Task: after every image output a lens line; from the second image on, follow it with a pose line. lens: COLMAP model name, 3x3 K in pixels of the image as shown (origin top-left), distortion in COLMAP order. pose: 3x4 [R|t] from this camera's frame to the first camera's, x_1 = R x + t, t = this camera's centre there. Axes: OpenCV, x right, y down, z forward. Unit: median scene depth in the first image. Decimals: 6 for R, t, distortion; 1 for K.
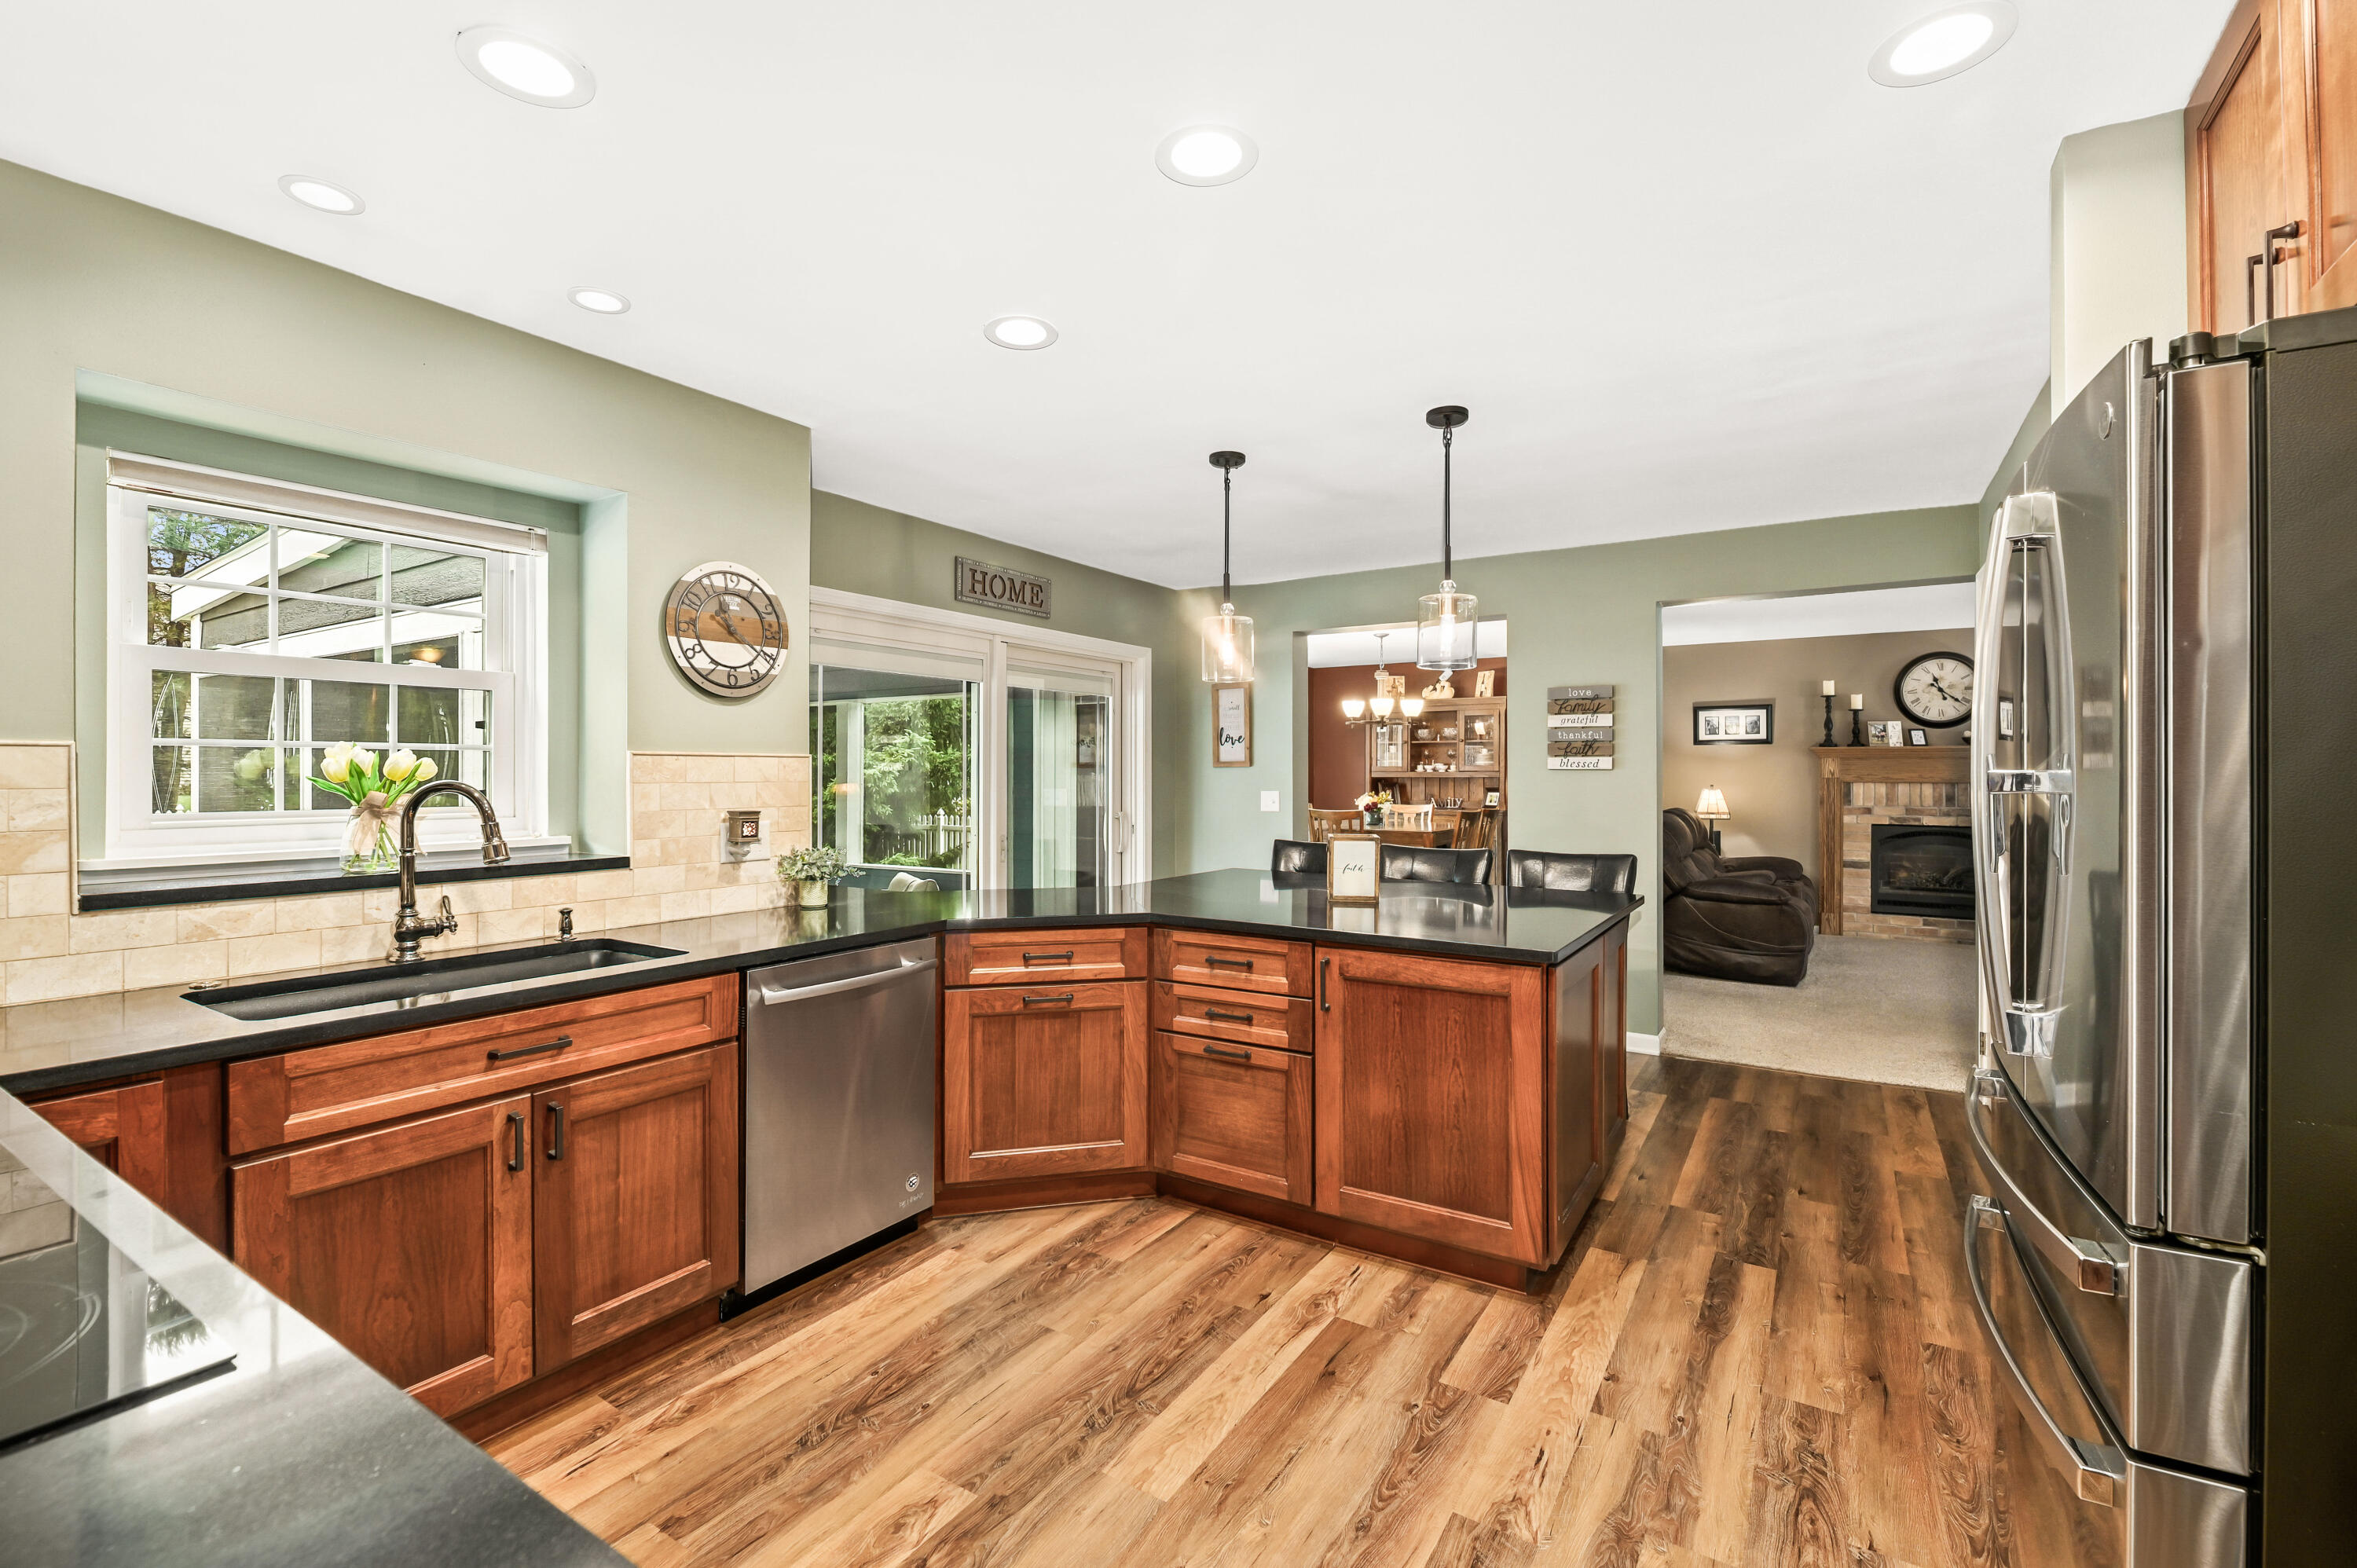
lens RADIAL K [[1016.2, 0, 1186.6], [0, 1016.2, 772.6], [0, 0, 1]] dist [-0.001473, -0.000680]
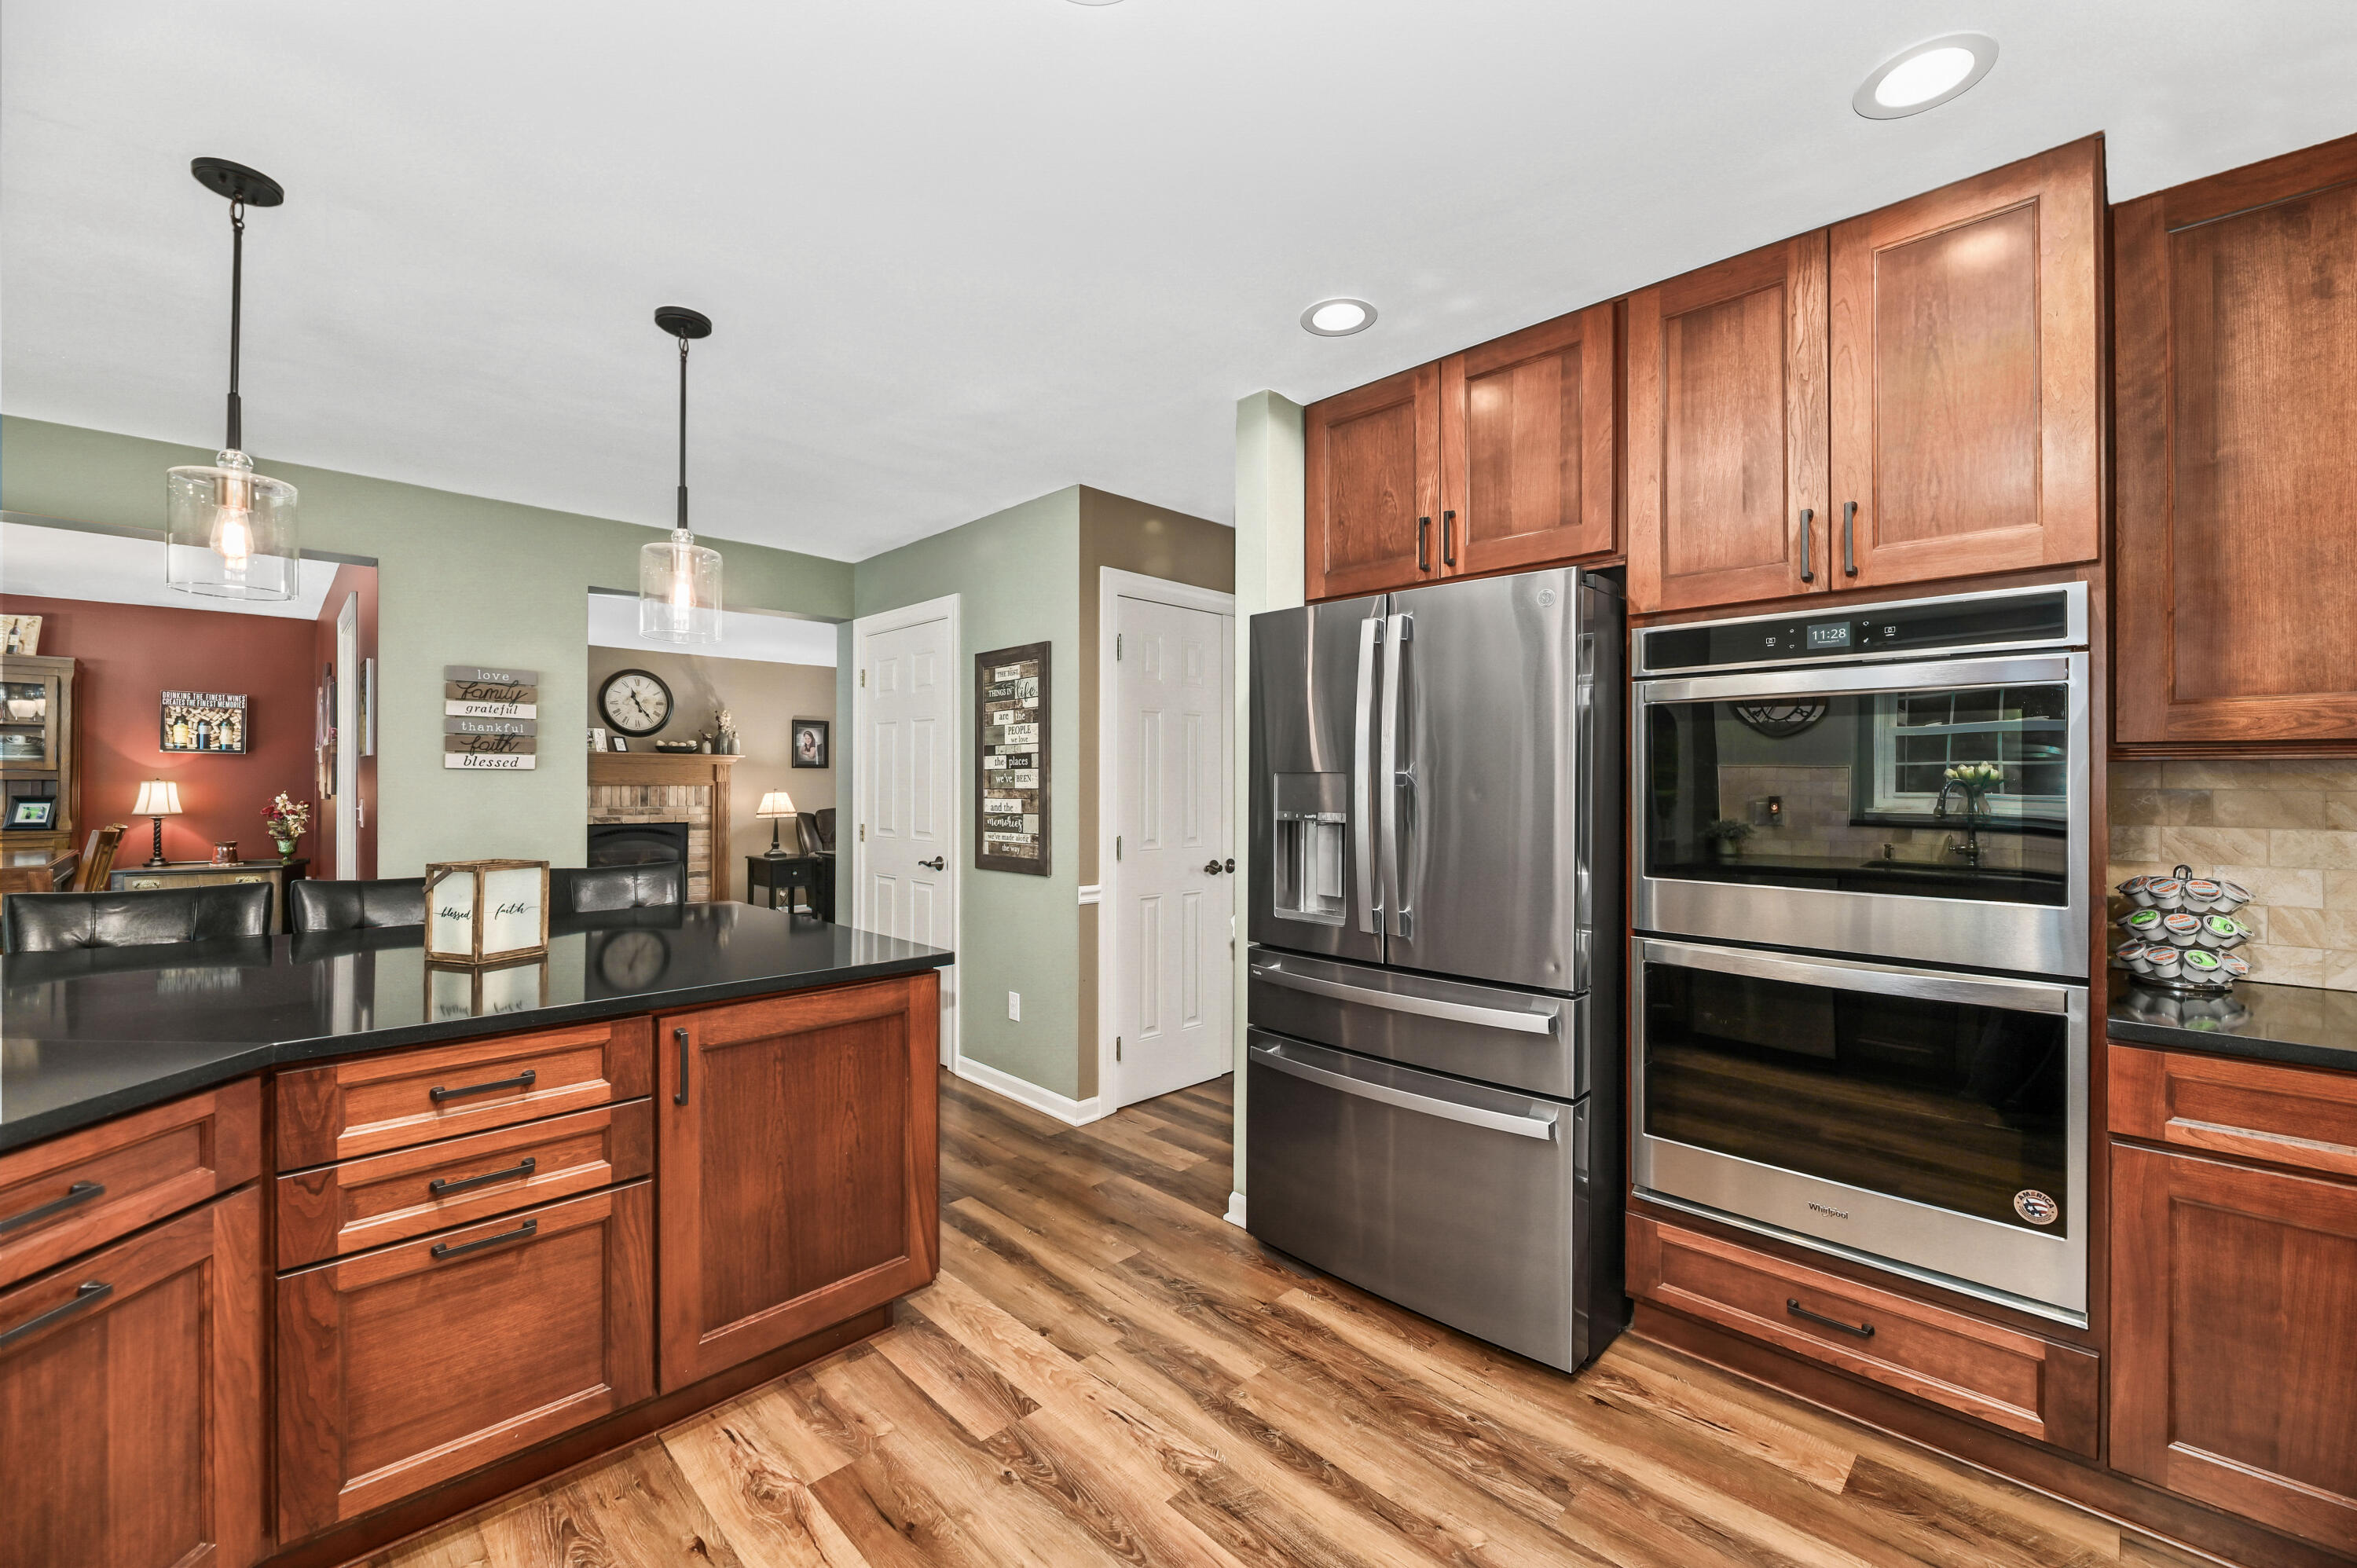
lens RADIAL K [[943.9, 0, 1181.6], [0, 943.9, 778.3], [0, 0, 1]] dist [0.000957, -0.004413]
pose [[0.220031, 0.004993, 0.975480, -0.427263], [-0.005718, 0.999976, -0.003829, 0.007497], [-0.975476, -0.004735, 0.220054, 0.511054]]
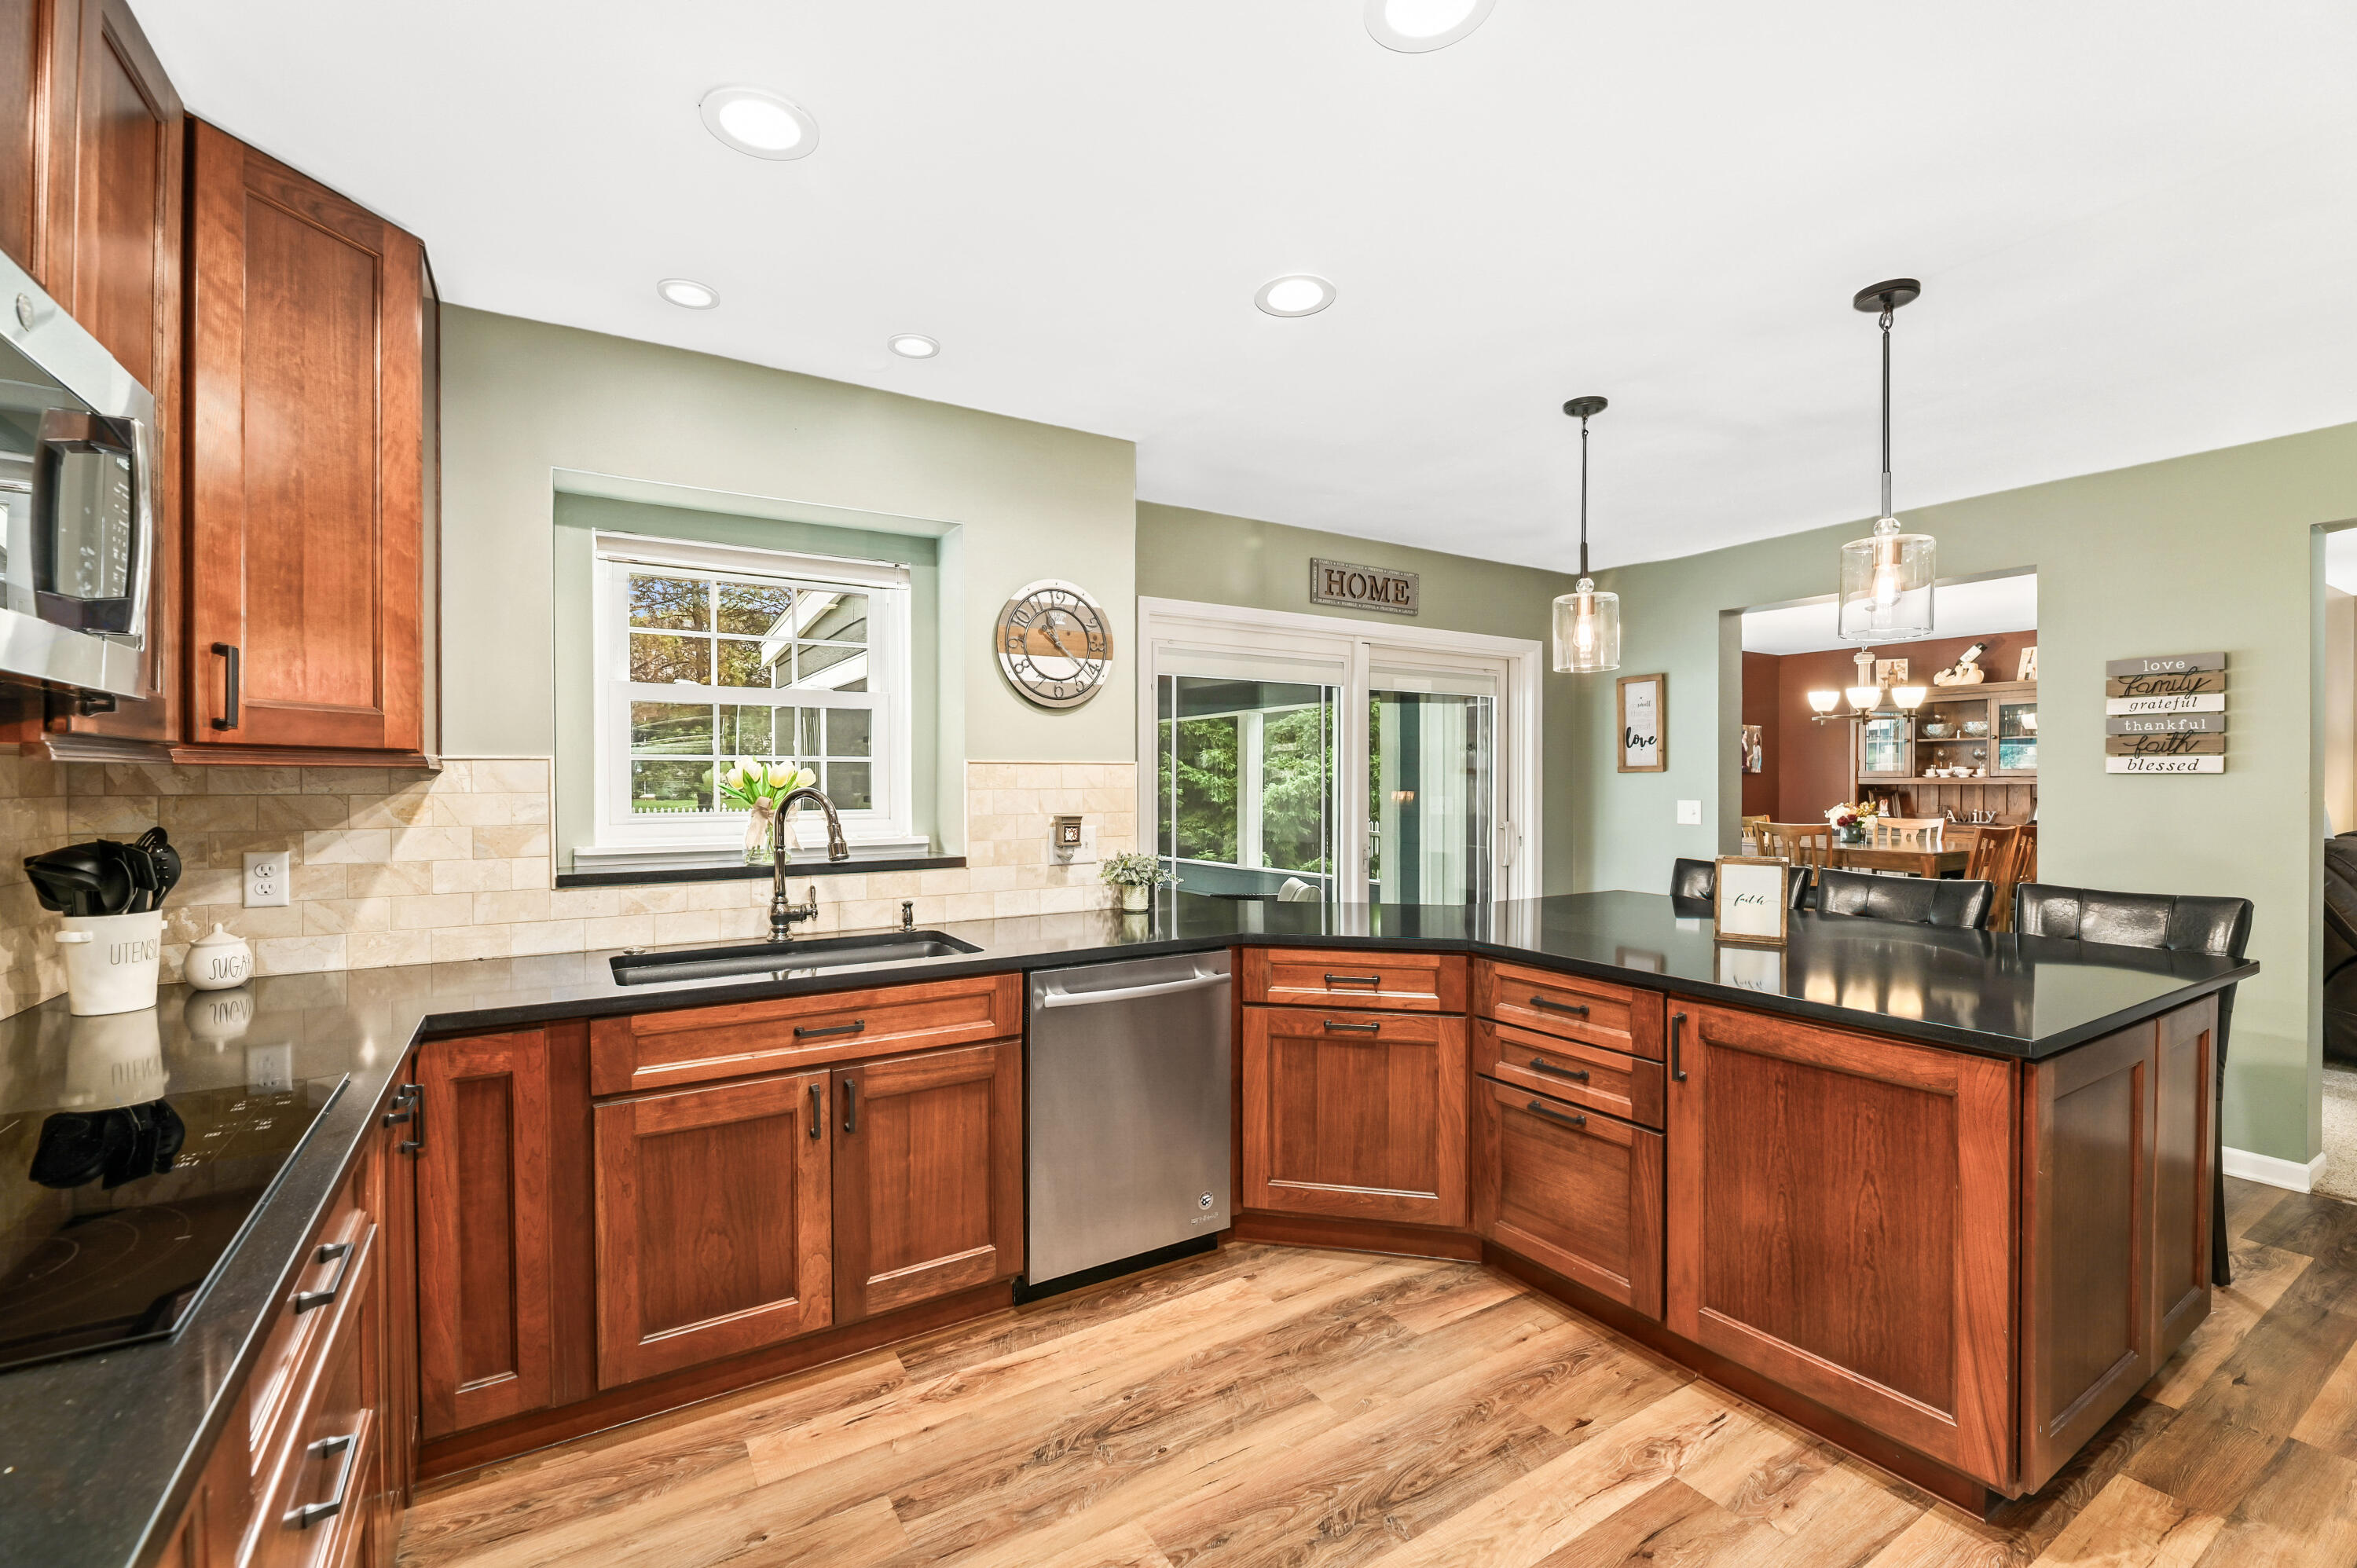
lens RADIAL K [[992.1, 0, 1175.2], [0, 992.1, 789.3], [0, 0, 1]] dist [0.002308, -0.004469]
pose [[0.901193, 0.002642, -0.433410, 0.115953], [0.001646, 0.999953, 0.009518, 0.000370], [0.433415, -0.009291, 0.901147, 0.136599]]
